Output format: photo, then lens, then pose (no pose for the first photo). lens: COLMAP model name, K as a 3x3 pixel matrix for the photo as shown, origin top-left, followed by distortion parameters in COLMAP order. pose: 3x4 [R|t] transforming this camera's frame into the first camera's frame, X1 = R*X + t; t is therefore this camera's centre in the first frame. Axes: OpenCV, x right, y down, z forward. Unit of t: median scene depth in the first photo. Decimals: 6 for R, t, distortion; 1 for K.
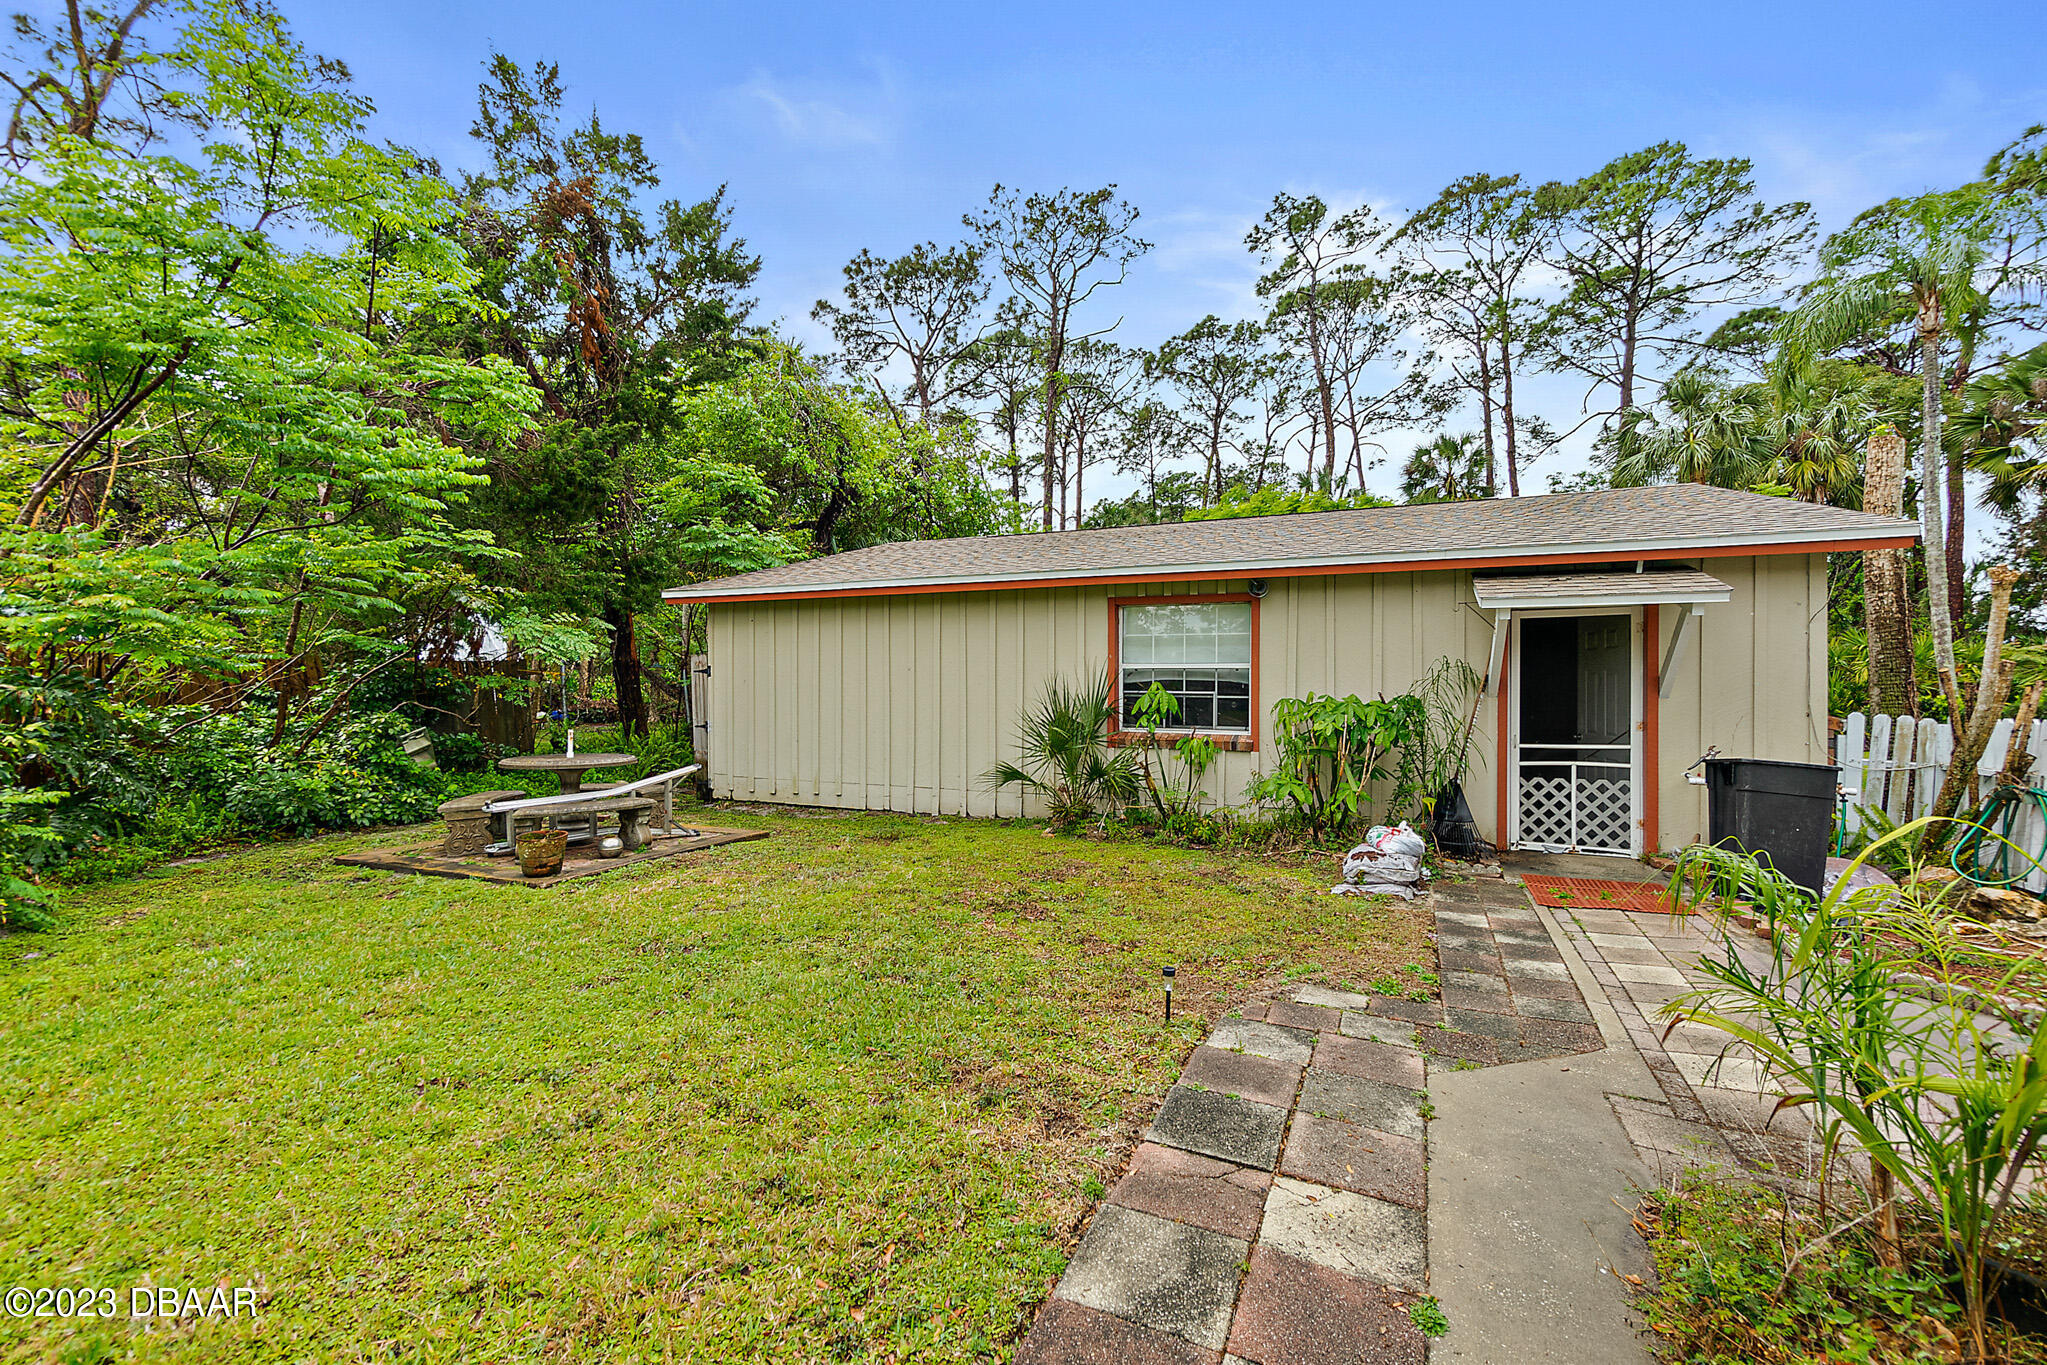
lens RADIAL K [[904.3, 0, 1023.5], [0, 904.3, 682.5], [0, 0, 1]] dist [-0.000413, 0.000080]
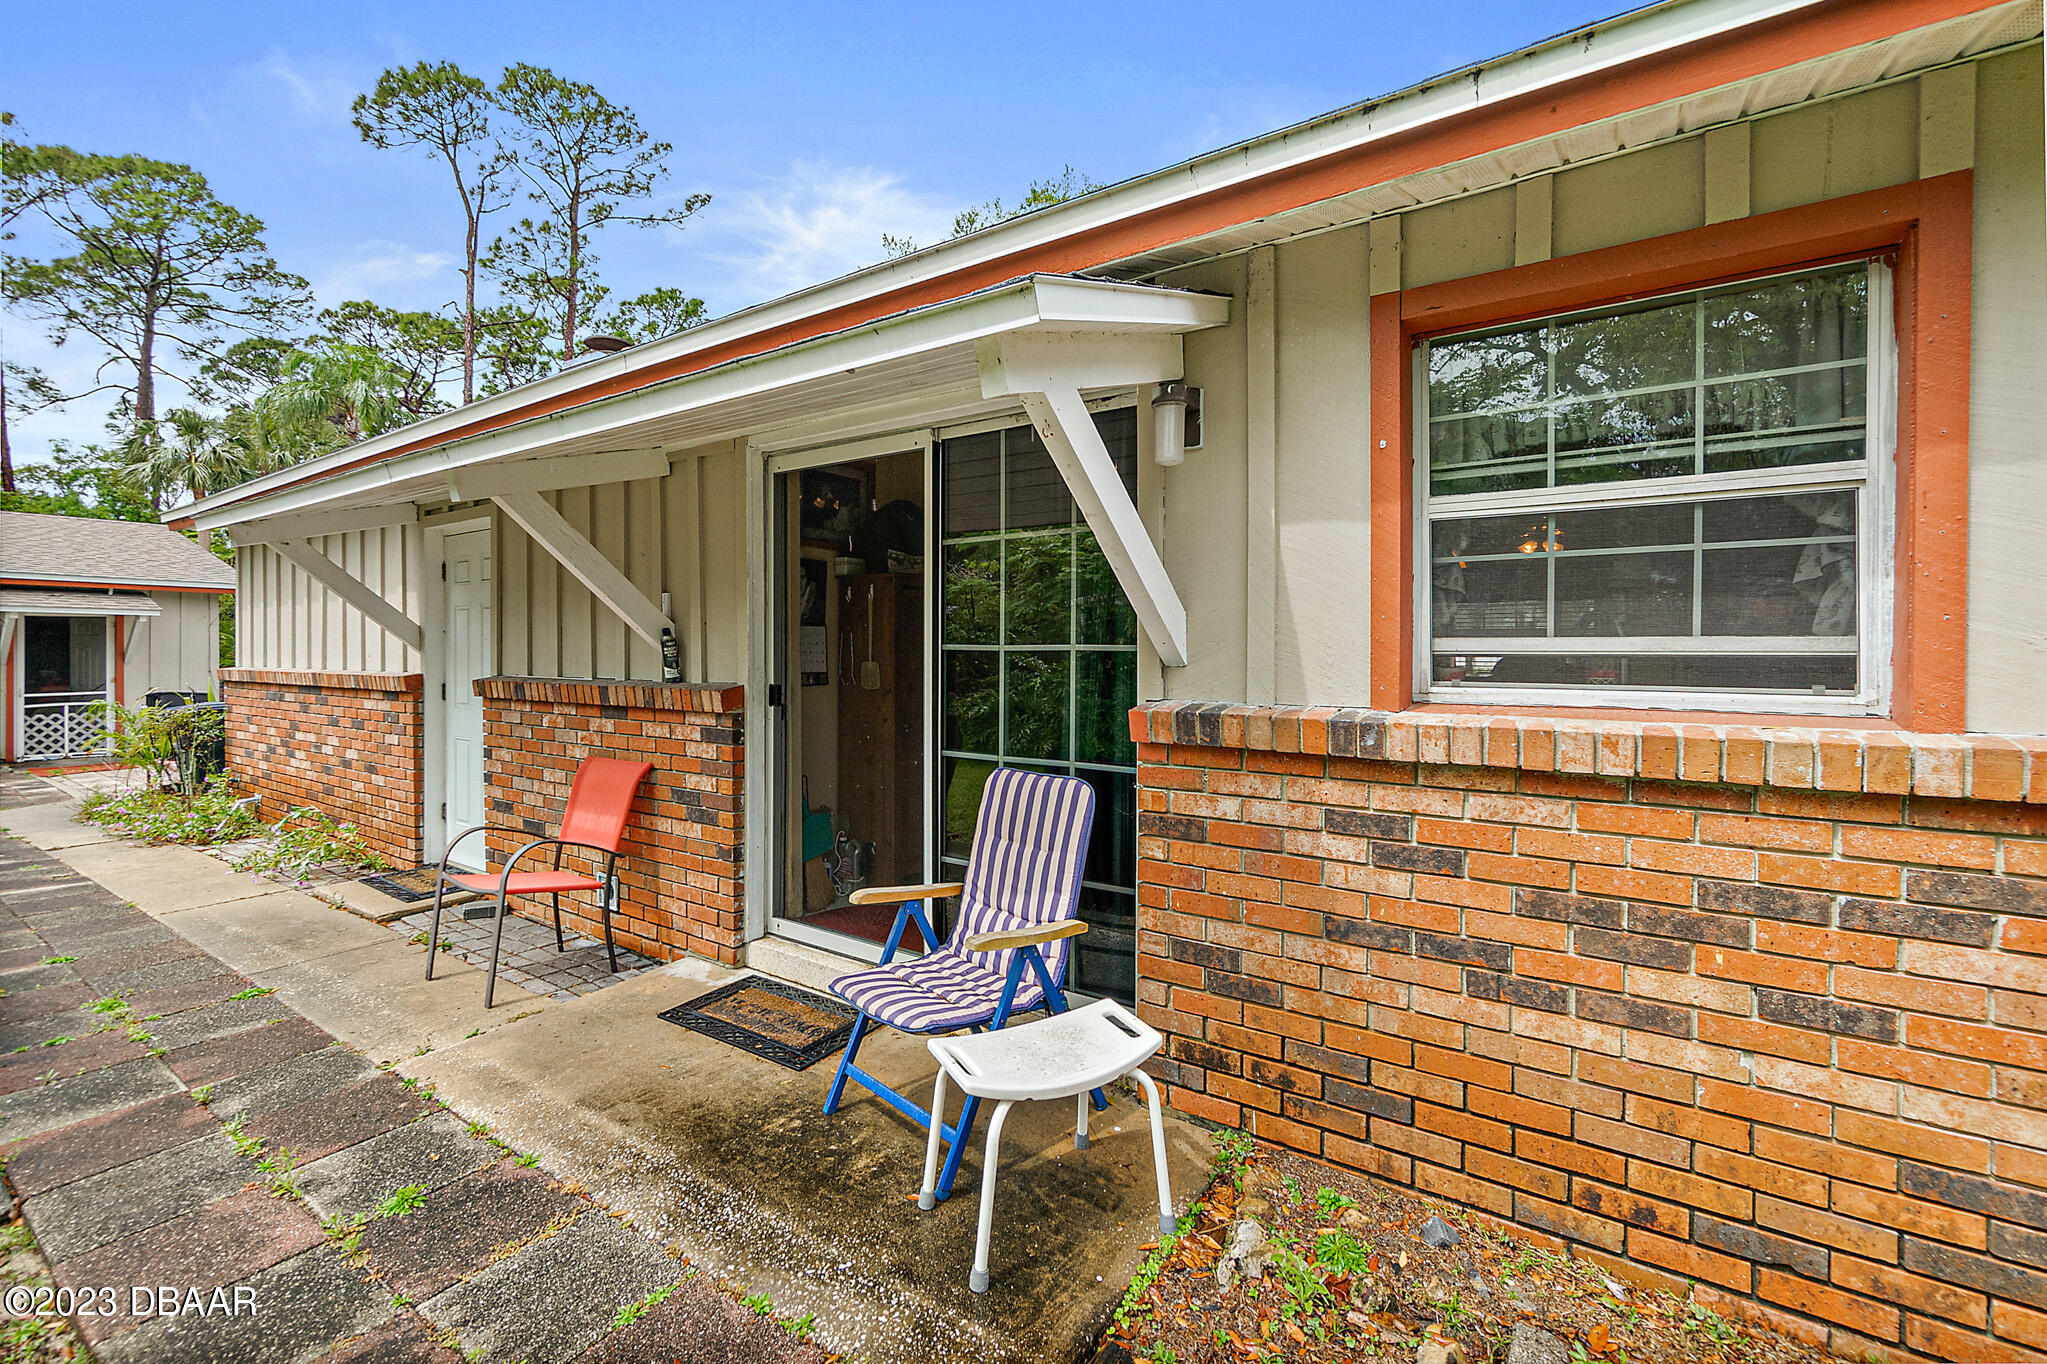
lens RADIAL K [[879.3, 0, 1013.9], [0, 879.3, 656.5], [0, 0, 1]] dist [-0.013979, 0.000229]
pose [[0.203139, 0.001170, 0.979149, -0.132839], [-0.002863, 0.999996, -0.000601, -0.000369], [-0.979146, -0.002681, 0.203142, -0.229875]]
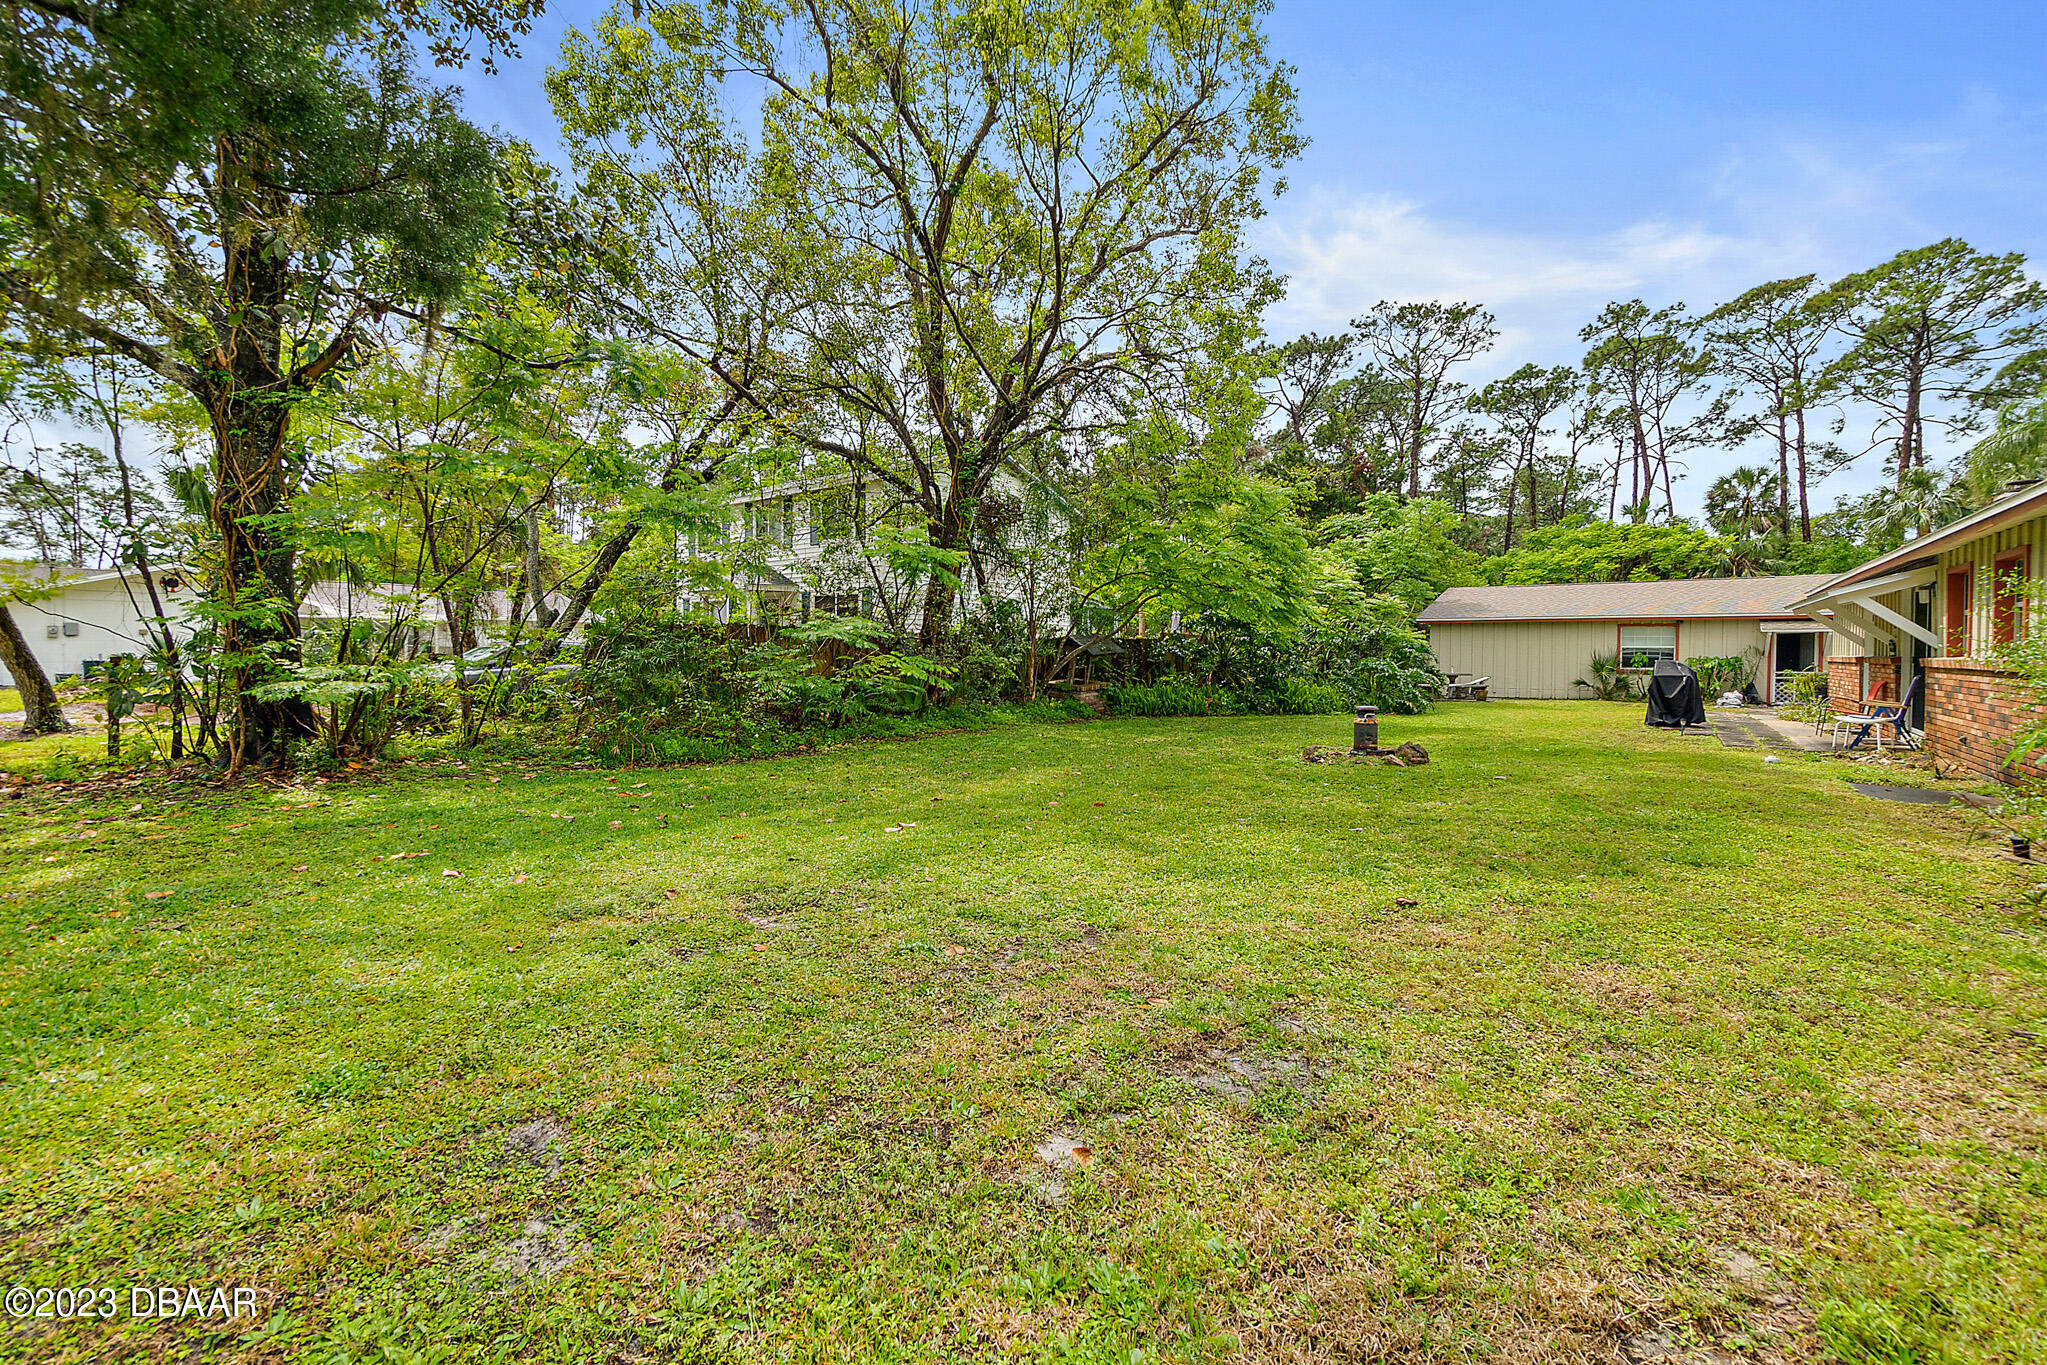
lens RADIAL K [[877.6, 0, 1023.5], [0, 877.6, 682.5], [0, 0, 1]] dist [-0.000562, 0.000018]
pose [[0.970990, 0.010808, -0.238878, -0.302285], [-0.003364, 0.999497, 0.031547, 0.003717], [0.239098, -0.029828, 0.970537, -0.618966]]
